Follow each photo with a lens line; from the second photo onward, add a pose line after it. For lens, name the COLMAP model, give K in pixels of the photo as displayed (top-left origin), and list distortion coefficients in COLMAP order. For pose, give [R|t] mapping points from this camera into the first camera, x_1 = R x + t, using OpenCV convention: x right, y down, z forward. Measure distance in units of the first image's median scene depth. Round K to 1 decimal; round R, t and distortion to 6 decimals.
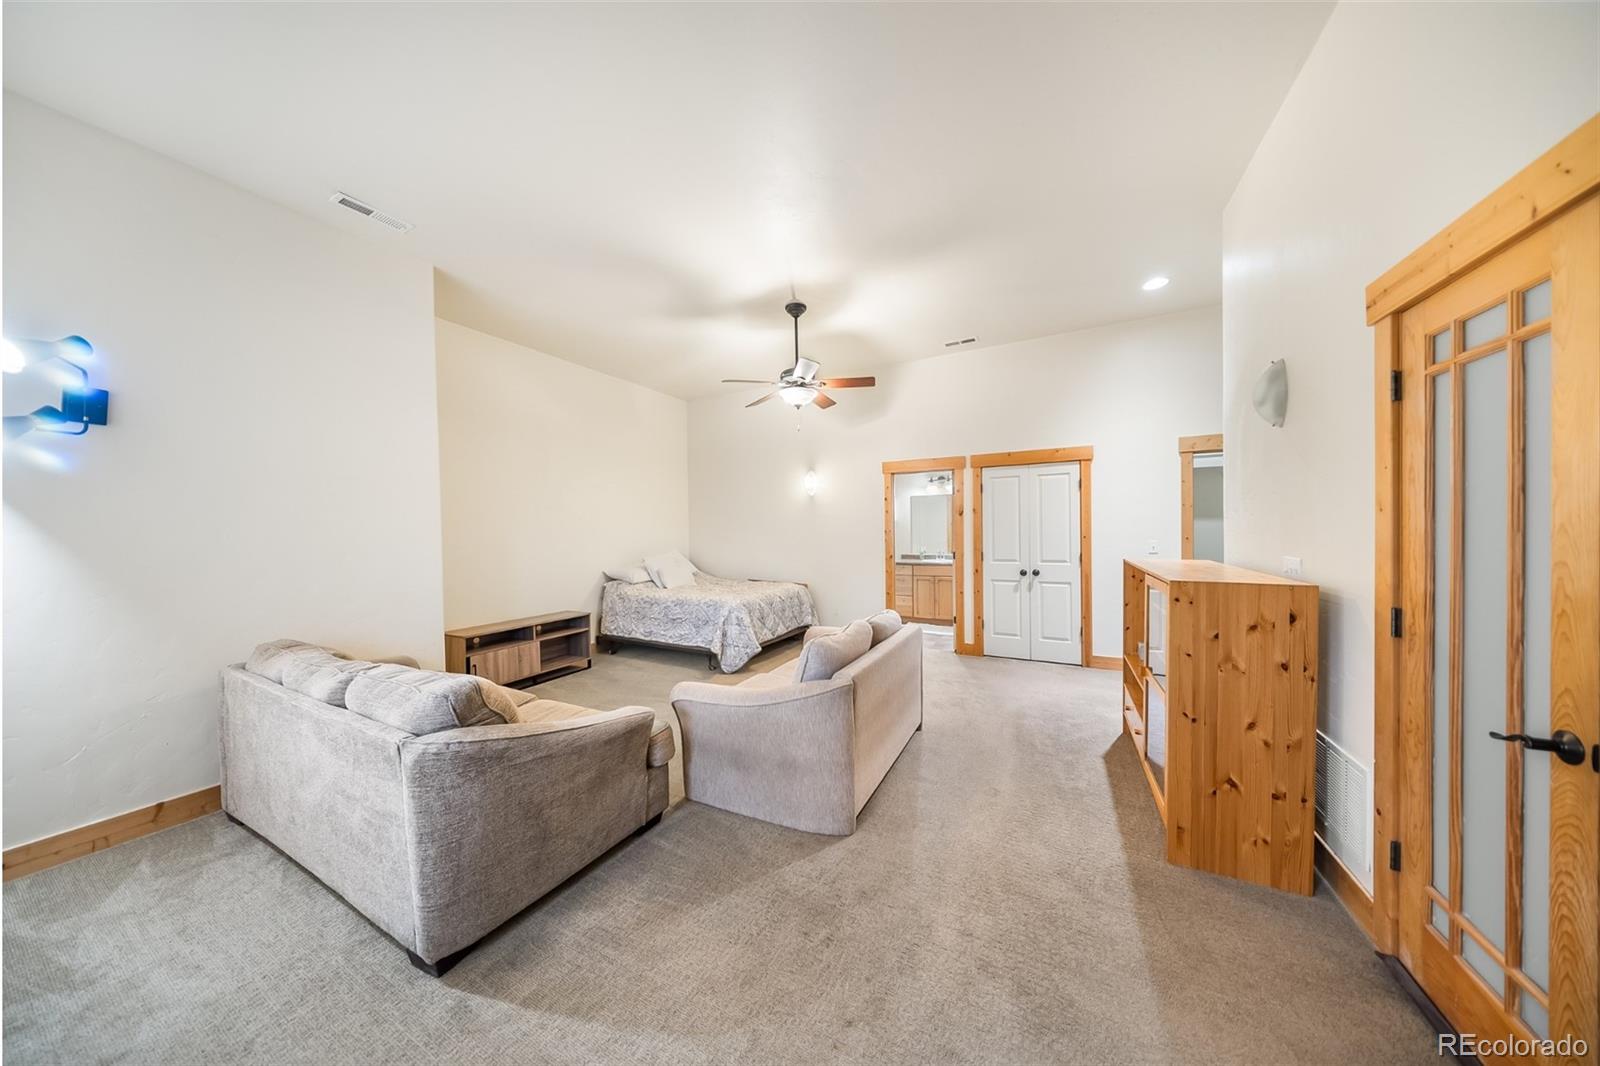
lens RADIAL K [[487.3, 0, 800.0], [0, 487.3, 533.0], [0, 0, 1]] dist [-0.000009, 0.000042]
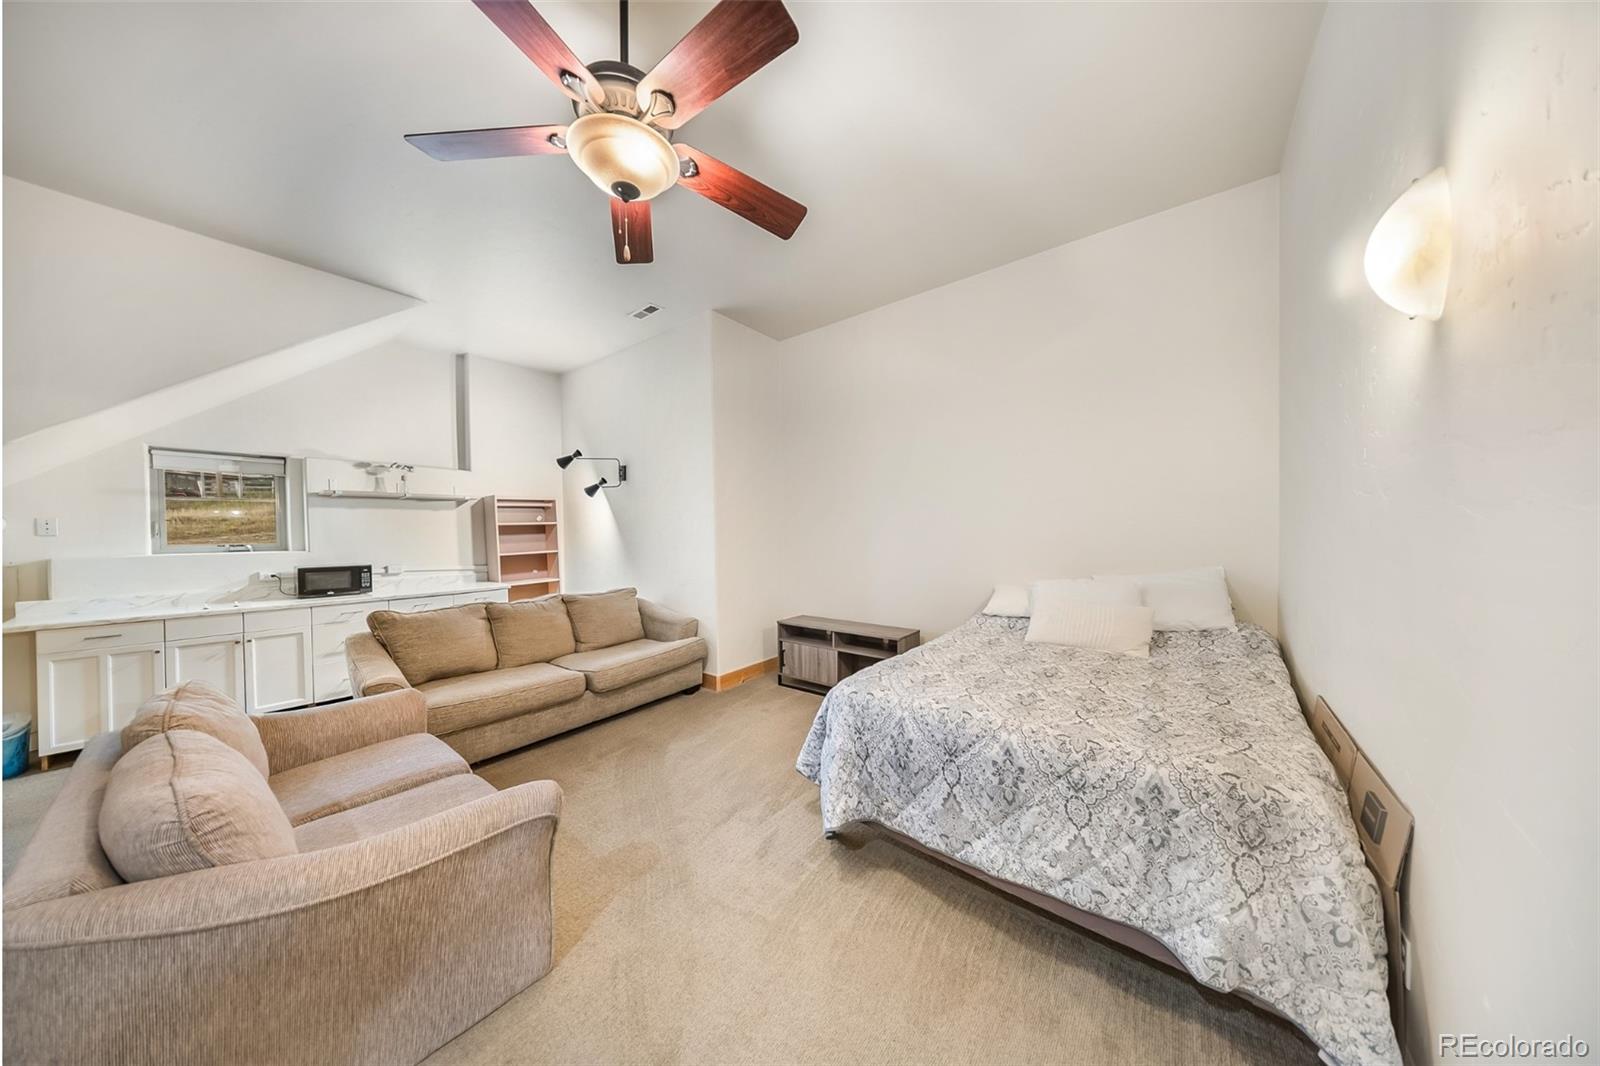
lens RADIAL K [[487.3, 0, 800.0], [0, 487.3, 533.0], [0, 0, 1]] dist [-0.000009, 0.000042]
pose [[-0.190875, 0.032126, -0.981089, 0.289484], [-0.001785, 0.999451, 0.033075, -0.015900], [0.981613, 0.008064, -0.190713, 0.968419]]
